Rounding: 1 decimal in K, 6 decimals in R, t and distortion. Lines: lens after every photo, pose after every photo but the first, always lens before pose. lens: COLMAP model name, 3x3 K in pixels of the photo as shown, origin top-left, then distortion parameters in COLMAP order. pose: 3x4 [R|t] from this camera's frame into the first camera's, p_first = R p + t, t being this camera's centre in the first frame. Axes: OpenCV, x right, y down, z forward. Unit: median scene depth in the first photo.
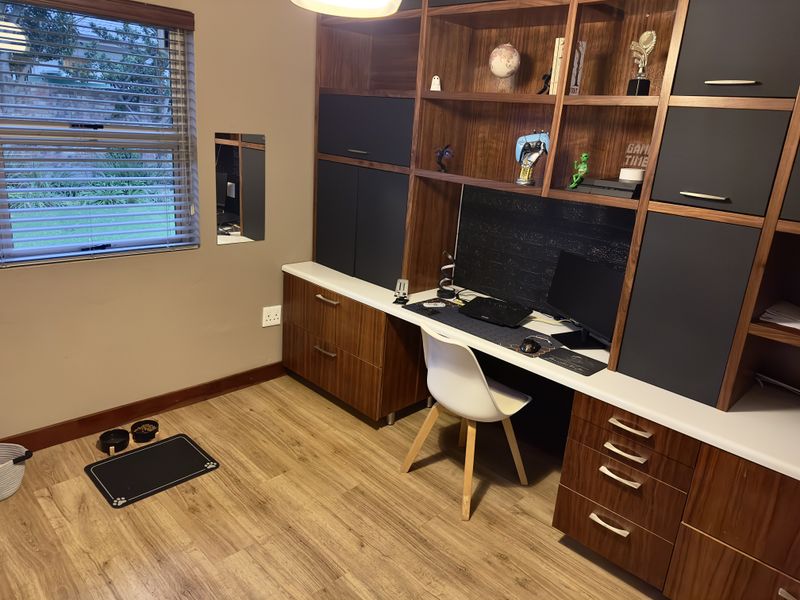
lens RADIAL K [[565.0, 0, 398.3], [0, 565.0, 304.8], [0, 0, 1]] dist [0.031758, -0.019875]
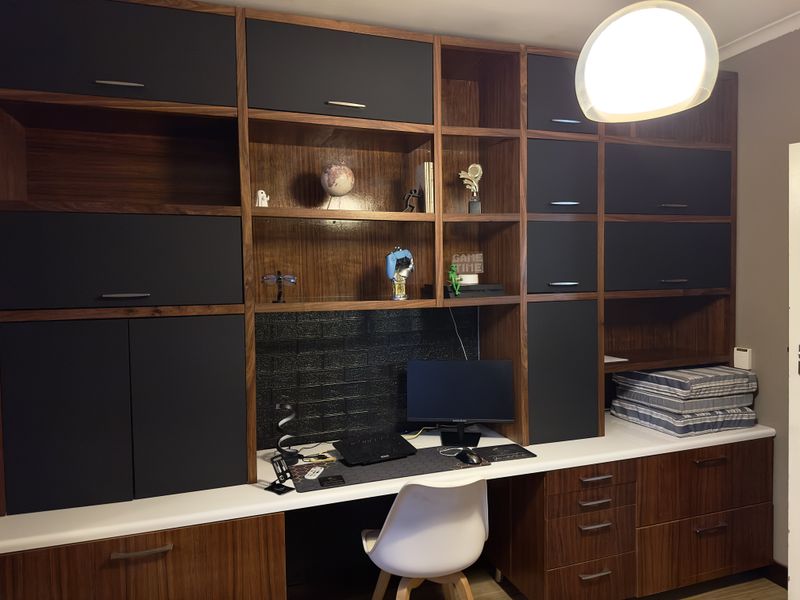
lens RADIAL K [[565.0, 0, 397.7], [0, 565.0, 294.7], [0, 0, 1]] dist [0.031758, -0.019875]
pose [[0.411986, -0.110162, 0.904506, -0.653780], [0.321877, 0.946262, -0.031361, -0.196929], [-0.852445, 0.304060, 0.425305, 0.605105]]
